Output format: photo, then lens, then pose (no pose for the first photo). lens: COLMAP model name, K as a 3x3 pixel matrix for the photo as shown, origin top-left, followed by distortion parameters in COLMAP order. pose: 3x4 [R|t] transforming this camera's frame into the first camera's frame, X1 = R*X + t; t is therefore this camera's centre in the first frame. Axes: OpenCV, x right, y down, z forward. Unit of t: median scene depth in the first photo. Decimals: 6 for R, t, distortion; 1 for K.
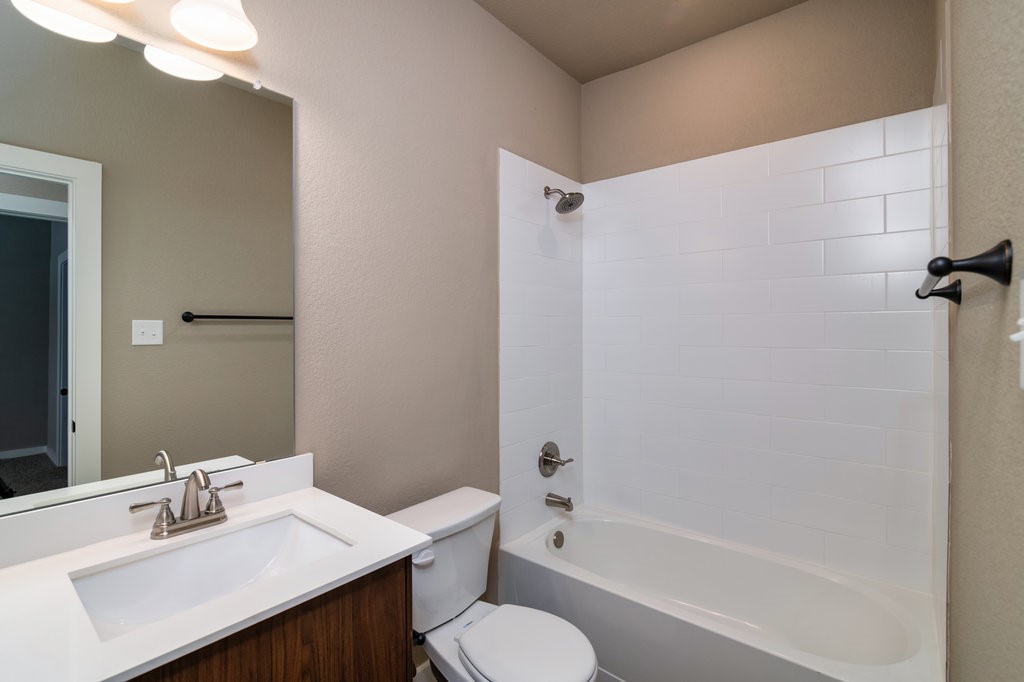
lens RADIAL K [[475.9, 0, 512.0], [0, 475.9, 341.0], [0, 0, 1]] dist [-0.000322, -0.000078]
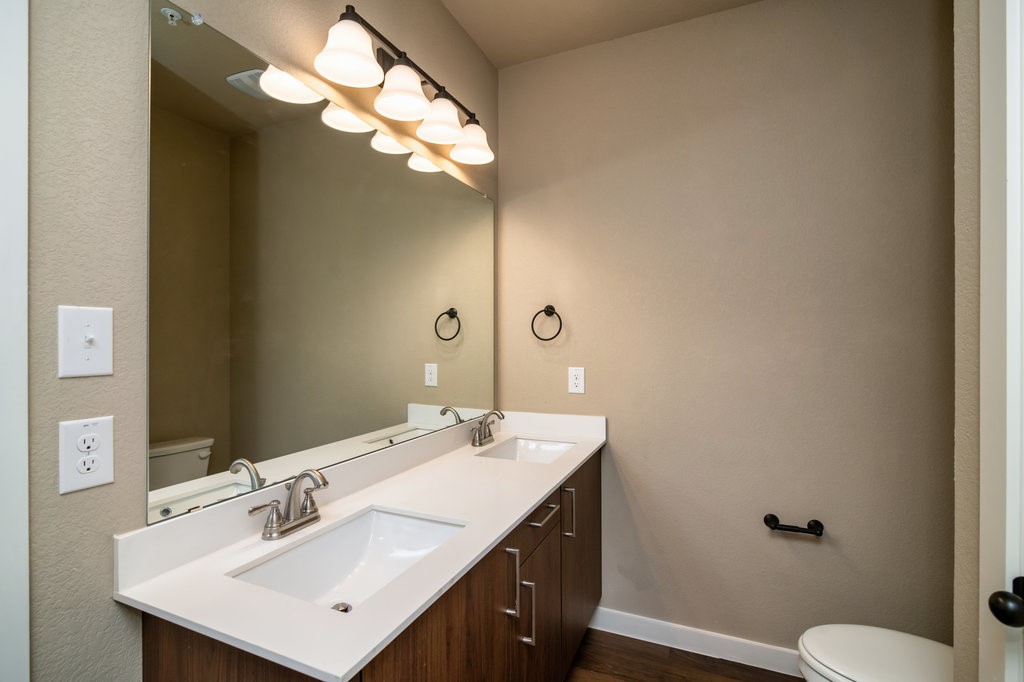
lens RADIAL K [[475.9, 0, 512.0], [0, 475.9, 341.0], [0, 0, 1]] dist [-0.000322, -0.000078]
pose [[0.964124, -0.000035, 0.265453, -0.497664], [0.003378, 0.999921, -0.012138, -0.001637], [-0.265431, 0.012599, 0.964047, -0.135953]]
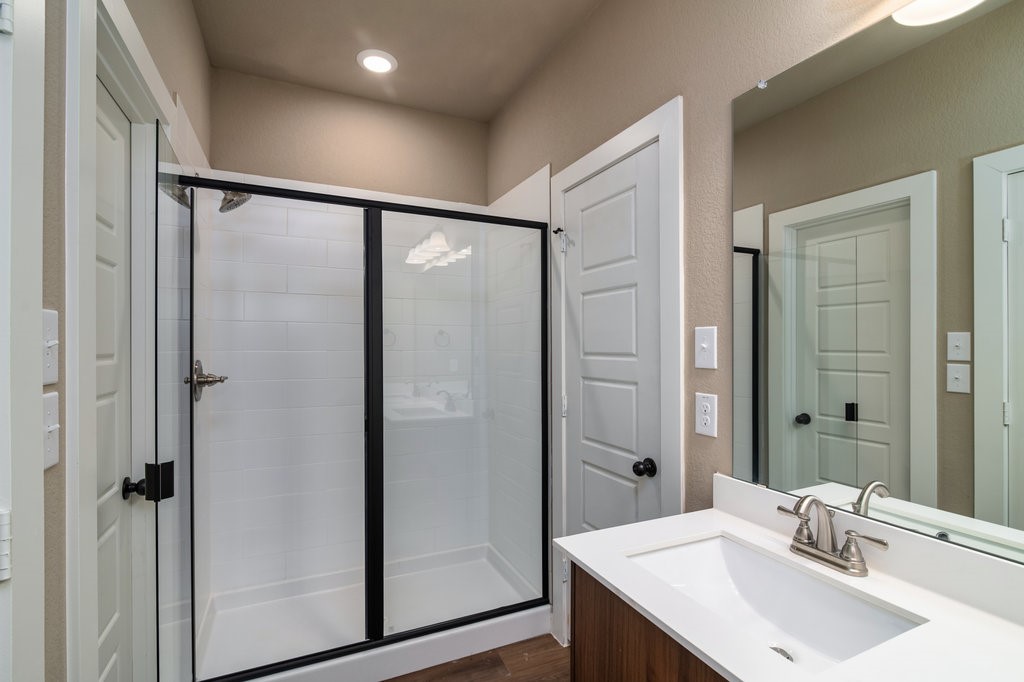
lens RADIAL K [[475.9, 0, 512.0], [0, 475.9, 341.0], [0, 0, 1]] dist [-0.000322, -0.000078]
pose [[-0.427005, -0.009732, -0.904197, 0.416771], [-0.013497, 0.999899, -0.004388, -0.016980], [0.904149, 0.010330, -0.427093, 0.849768]]
